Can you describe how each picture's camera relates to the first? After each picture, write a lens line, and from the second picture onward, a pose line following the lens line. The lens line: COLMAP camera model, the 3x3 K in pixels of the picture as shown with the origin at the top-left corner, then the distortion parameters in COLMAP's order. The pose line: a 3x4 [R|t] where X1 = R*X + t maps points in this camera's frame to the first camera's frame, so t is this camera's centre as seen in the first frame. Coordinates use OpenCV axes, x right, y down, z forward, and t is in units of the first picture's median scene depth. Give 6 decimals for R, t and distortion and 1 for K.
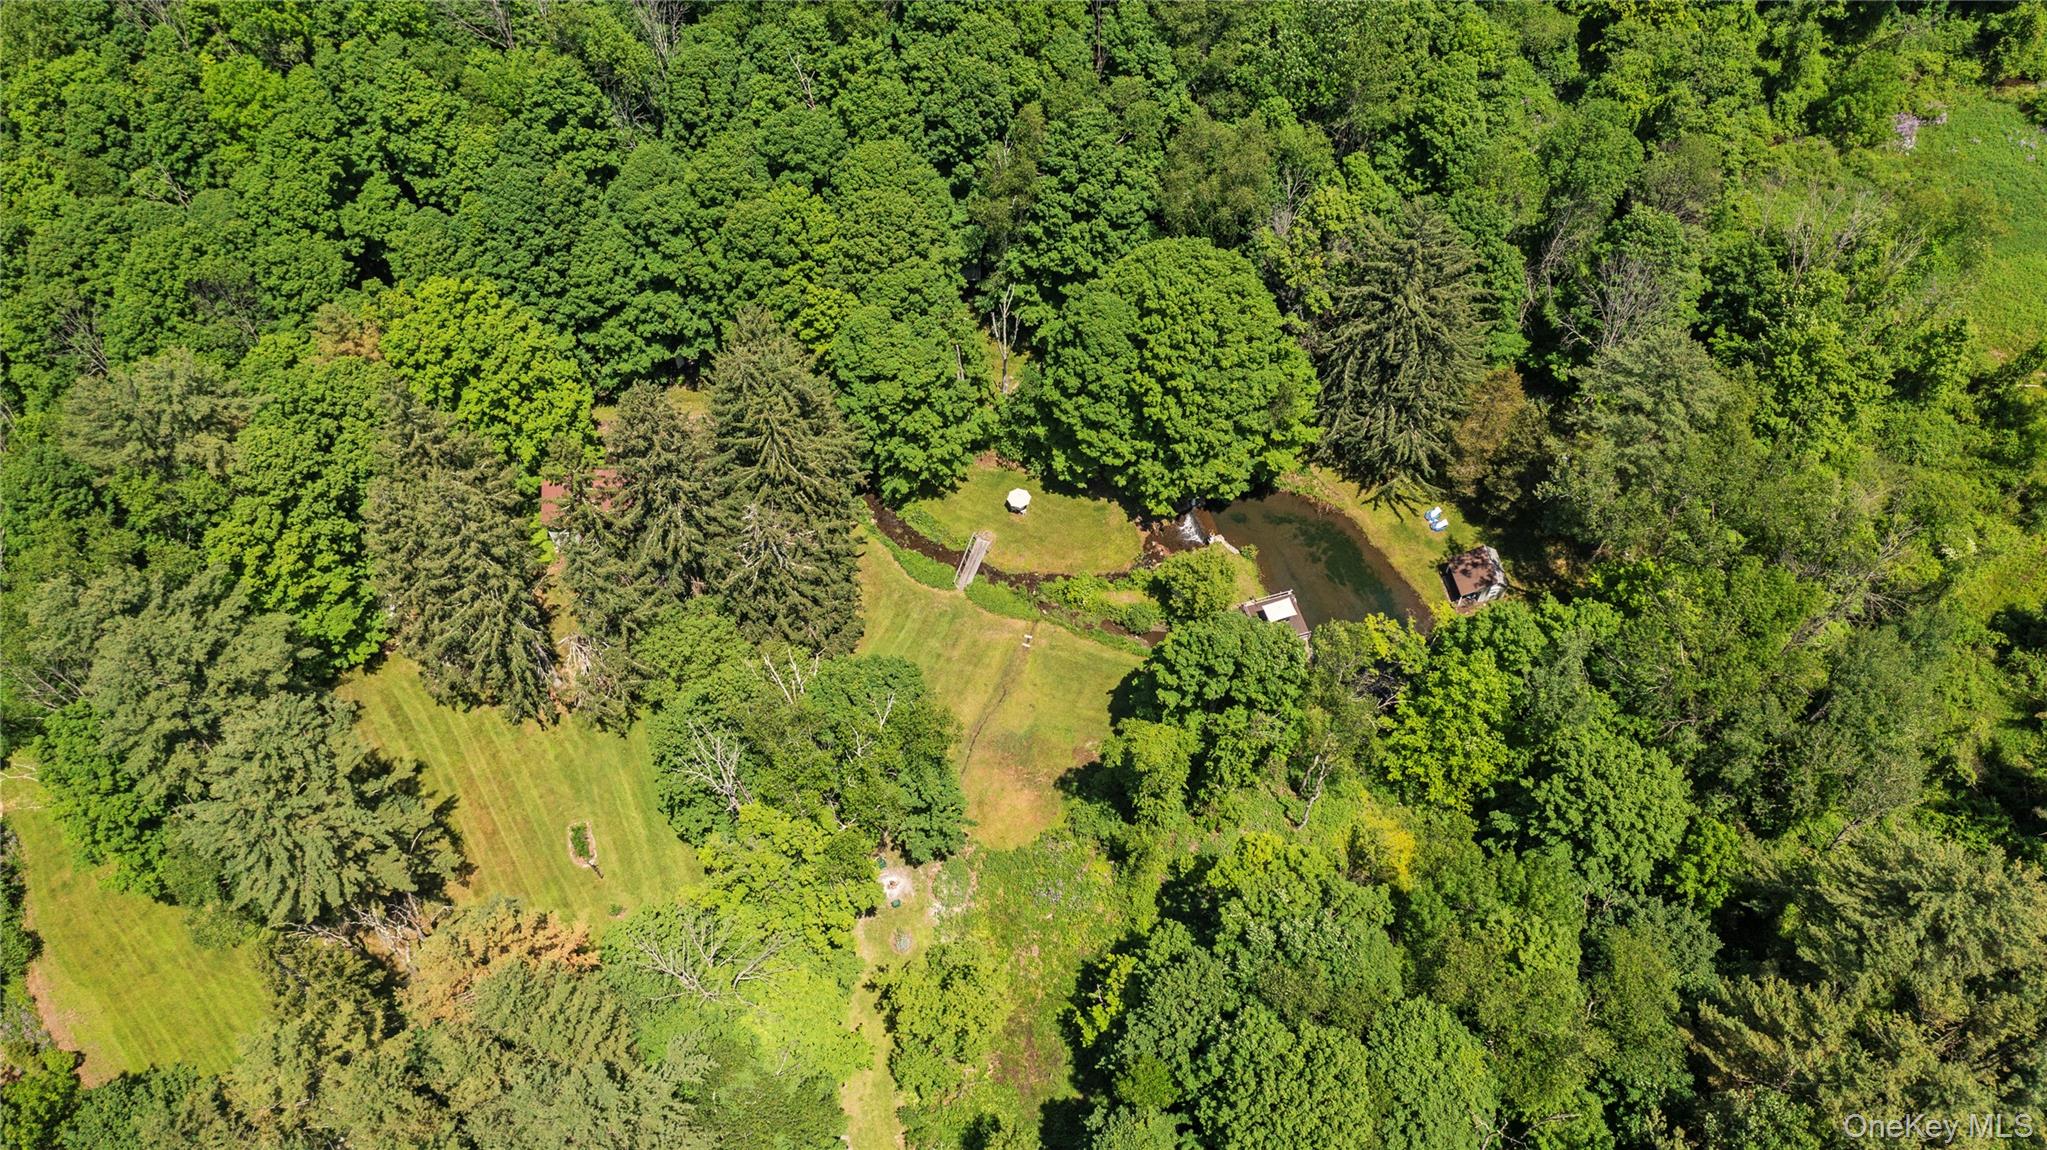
lens RADIAL K [[1660.6, 0, 1024.6], [0, 1660.6, 574.4], [0, 0, 1]] dist [-0.000075, 0.001039]
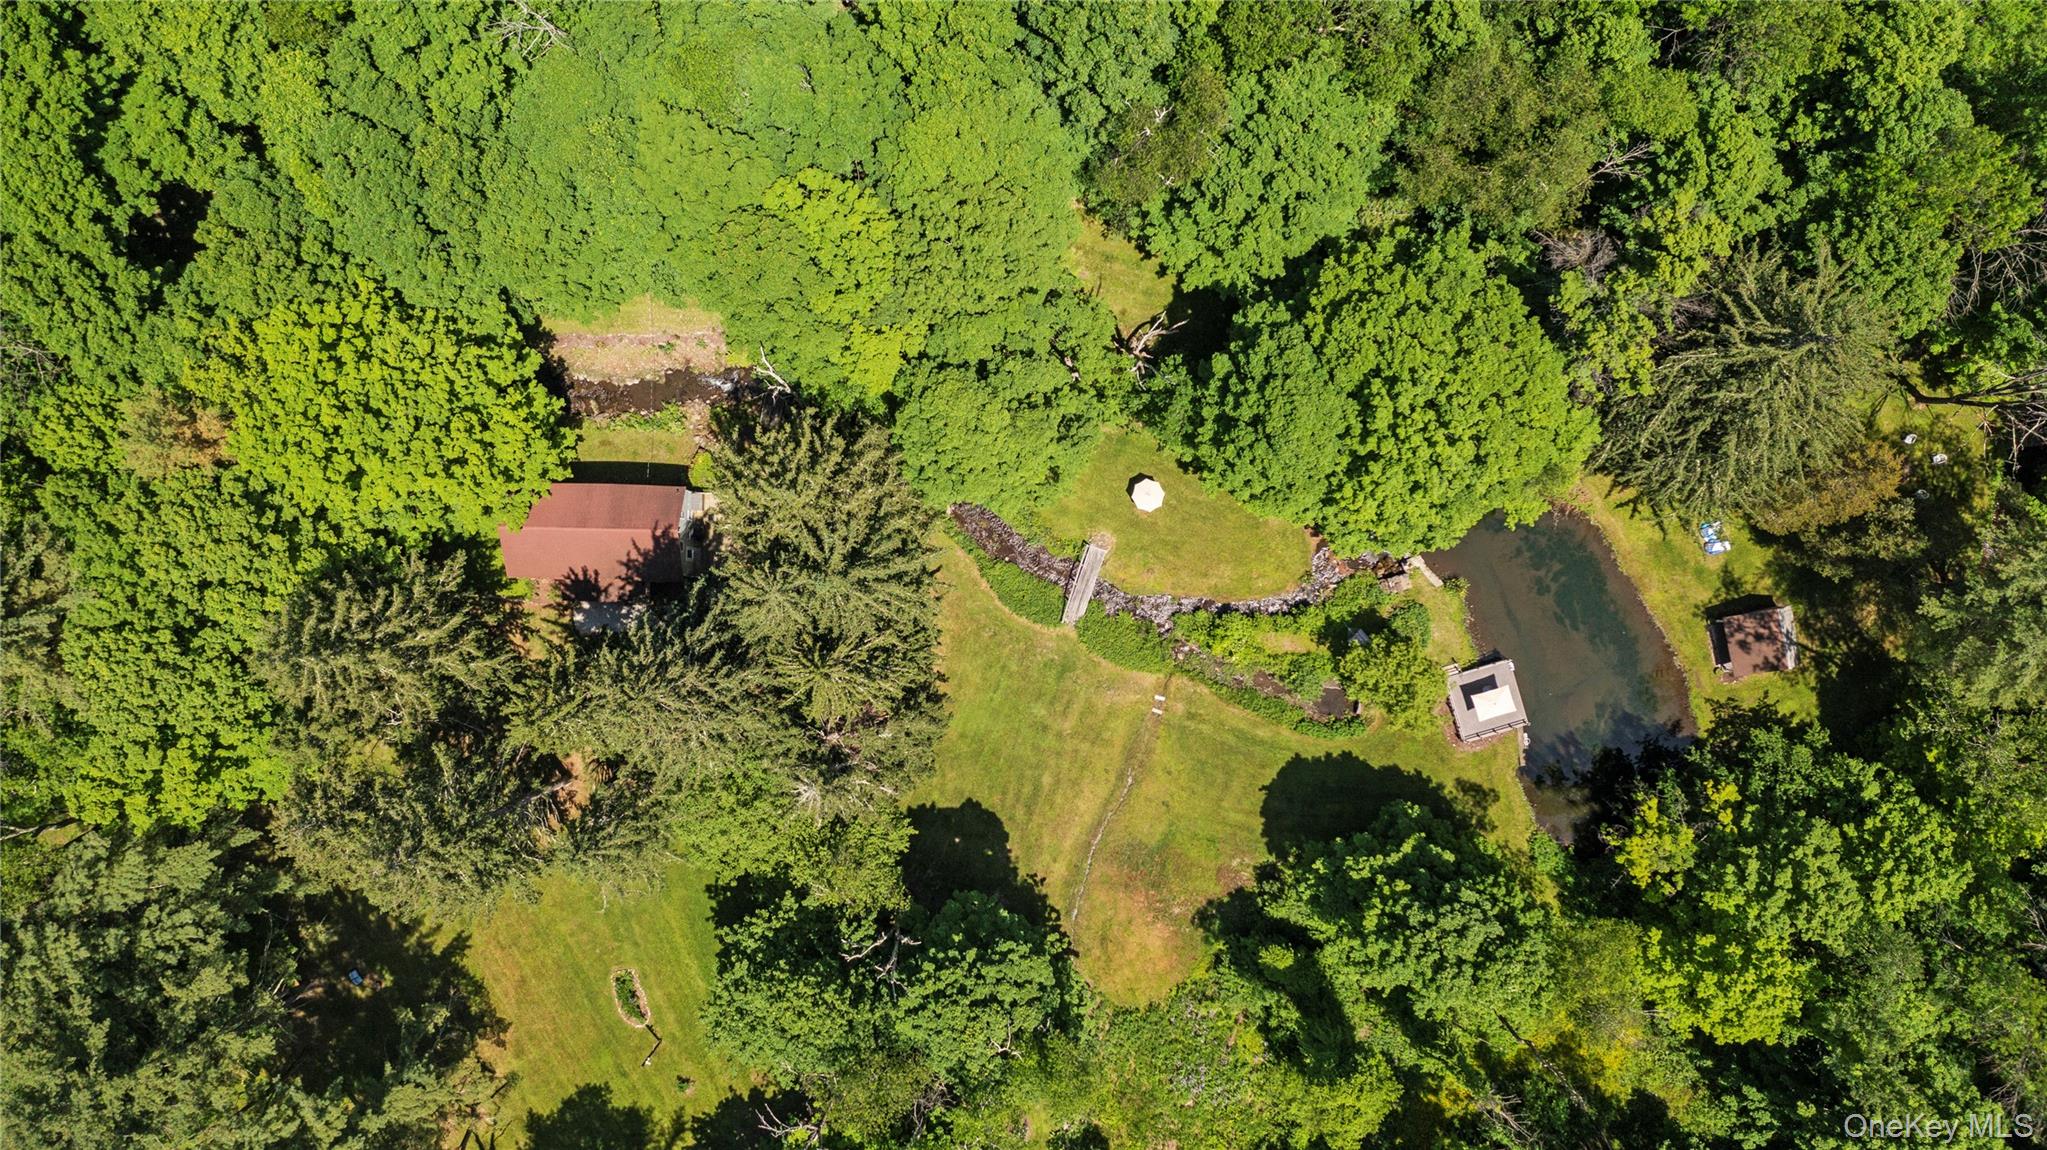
lens RADIAL K [[1660.6, 0, 1022.4], [0, 1660.6, 575.2], [0, 0, 1]] dist [-0.000075, 0.001039]
pose [[0.999990, -0.003752, 0.002317, -0.064084], [0.001789, 0.825402, 0.564542, -0.453201], [-0.004031, -0.564532, 0.825401, 0.394866]]
